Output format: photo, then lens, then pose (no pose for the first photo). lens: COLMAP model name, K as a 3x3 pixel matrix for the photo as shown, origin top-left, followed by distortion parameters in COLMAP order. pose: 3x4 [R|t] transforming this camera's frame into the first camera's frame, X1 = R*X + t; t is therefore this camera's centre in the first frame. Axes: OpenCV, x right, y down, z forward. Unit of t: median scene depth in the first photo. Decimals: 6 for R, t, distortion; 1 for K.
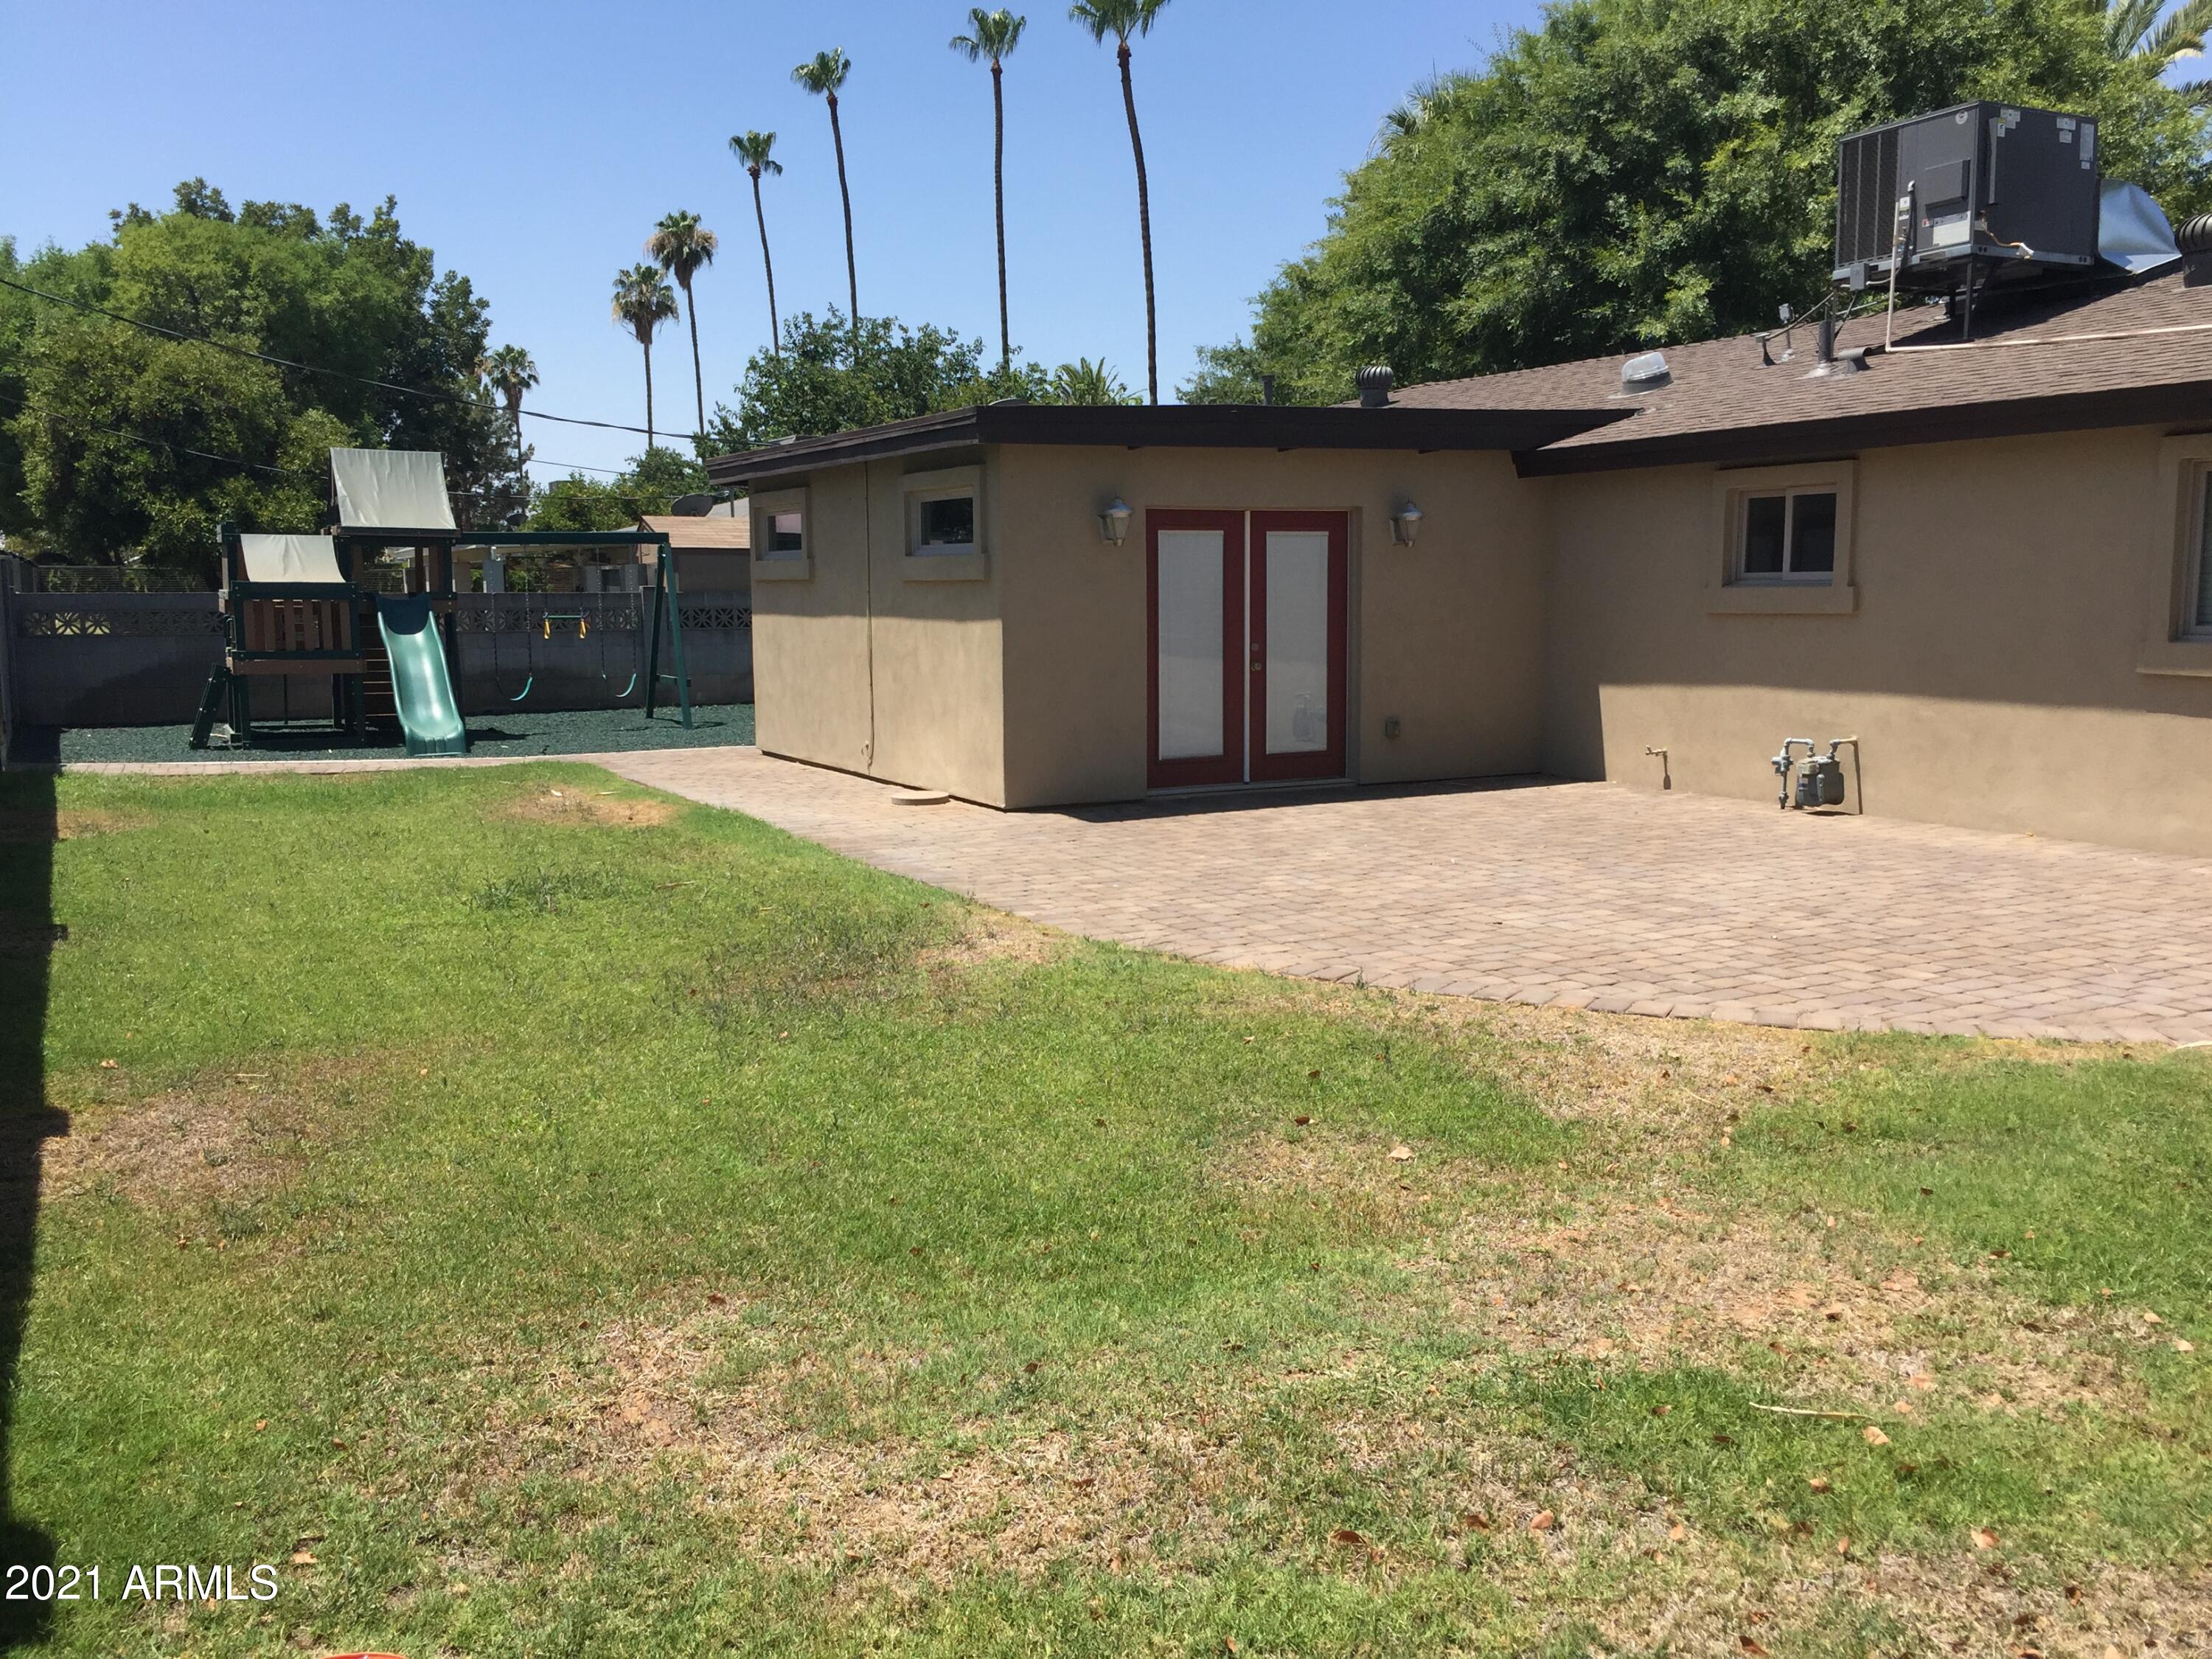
lens RADIAL K [[1855.9, 0, 1106.0], [0, 1855.9, 829.5], [0, 0, 1]] dist [0.065192, -0.098883]
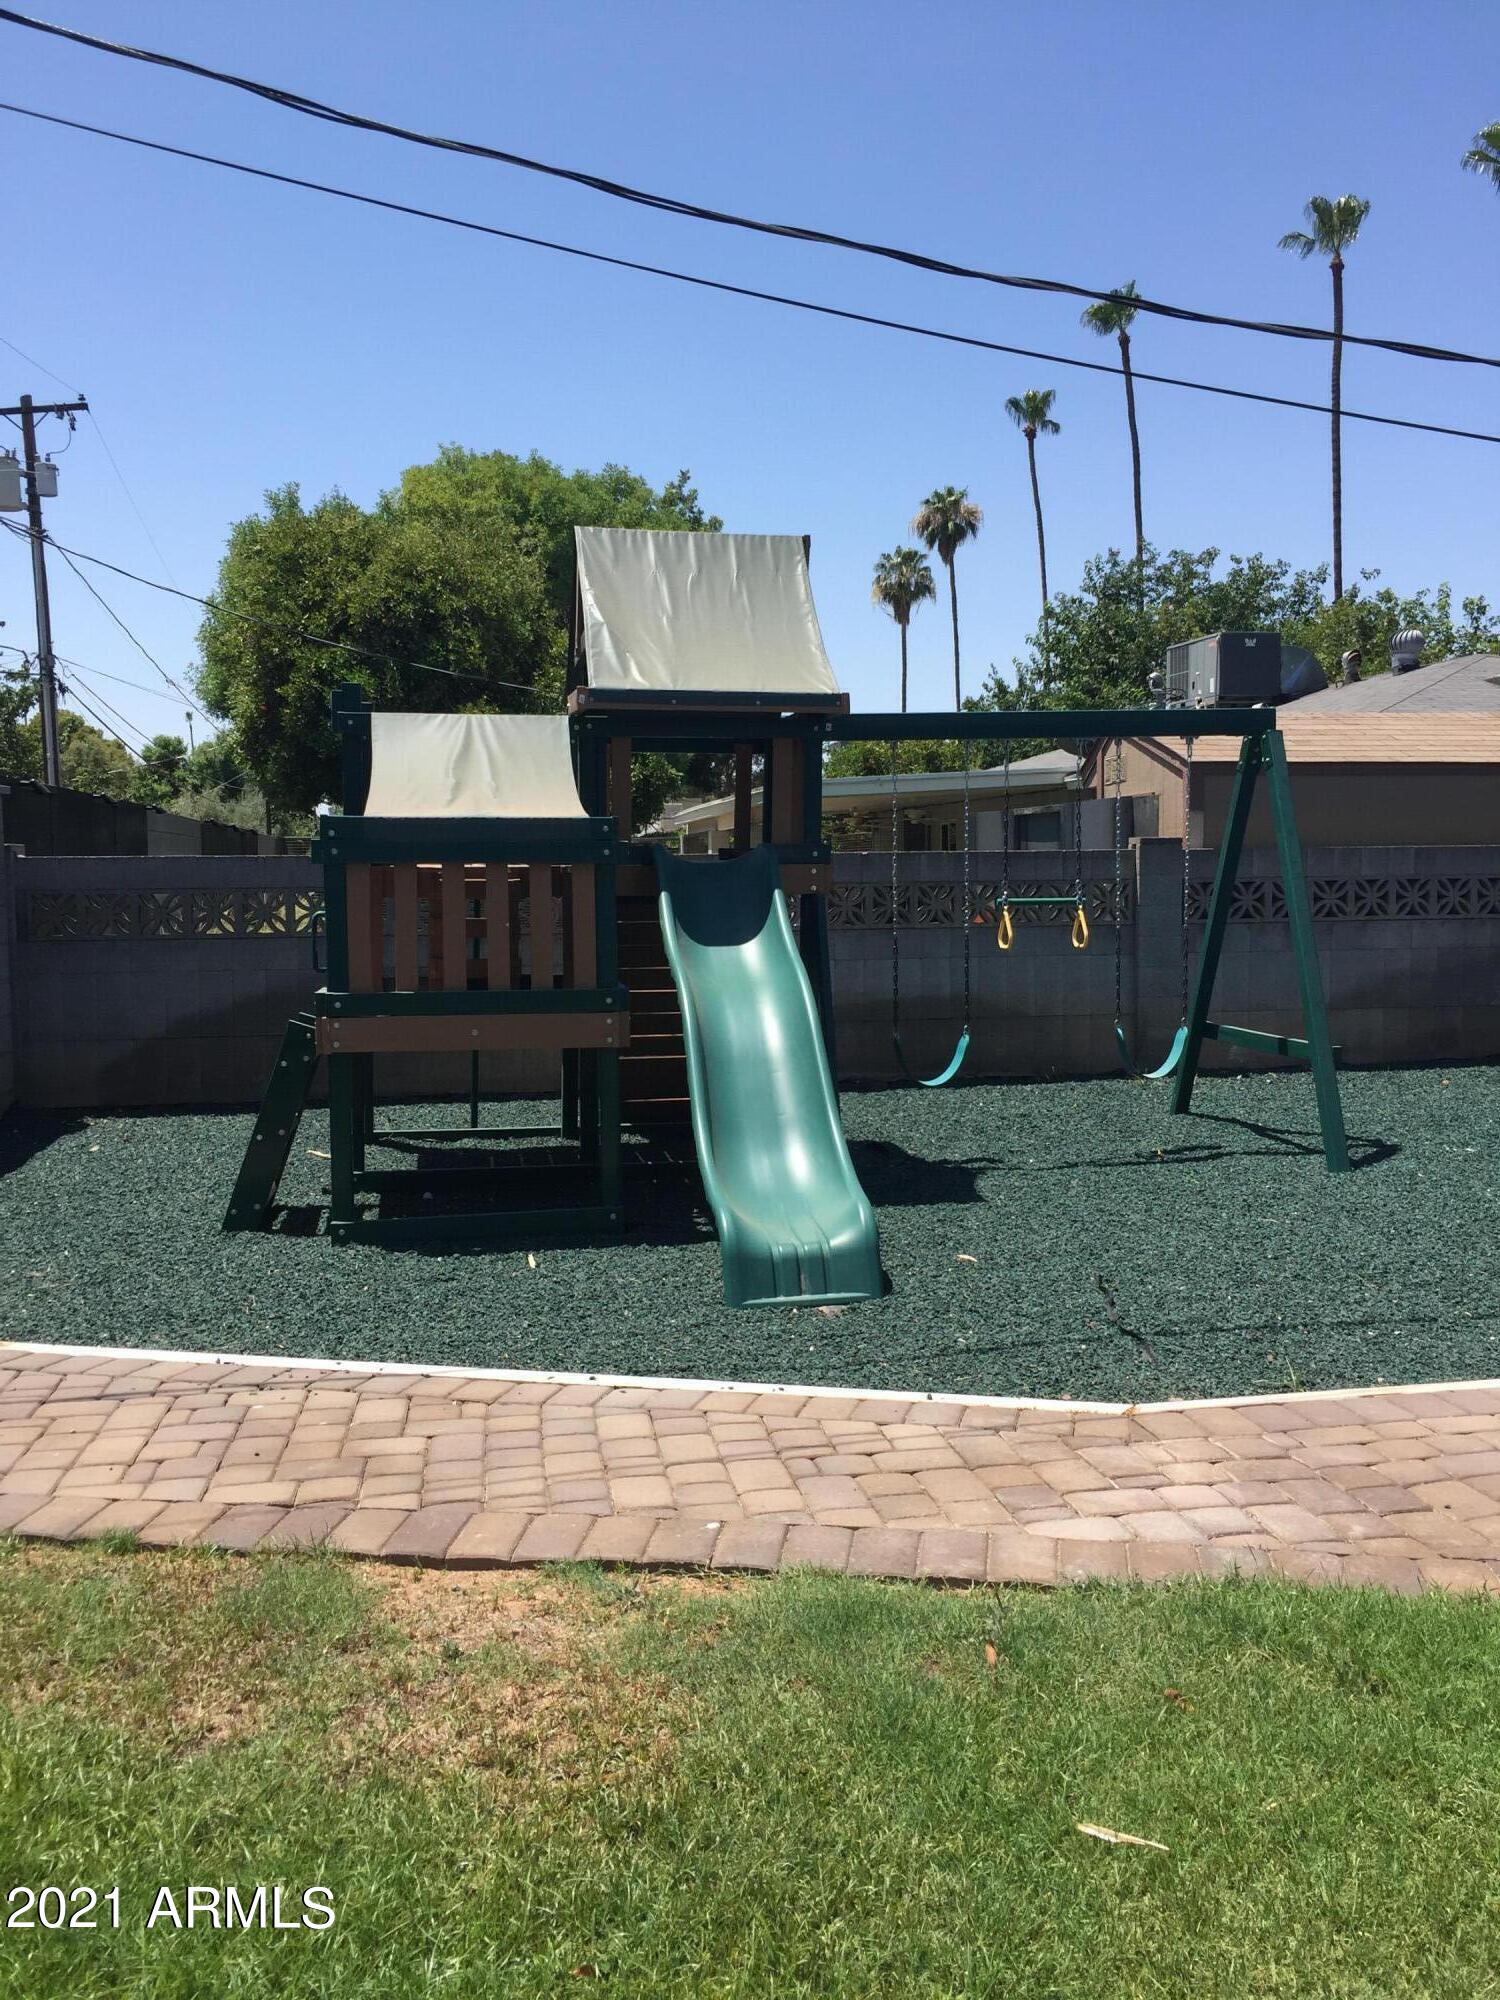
lens RADIAL K [[1732.6, 0, 750.0], [0, 1732.6, 1000.0], [0, 0, 1]] dist [0.034847, -0.006516]
pose [[0.952346, 0.019493, -0.304398, -0.115836], [-0.034928, 0.998361, -0.045343, -0.034588], [0.303015, 0.053814, 0.951465, 0.293990]]
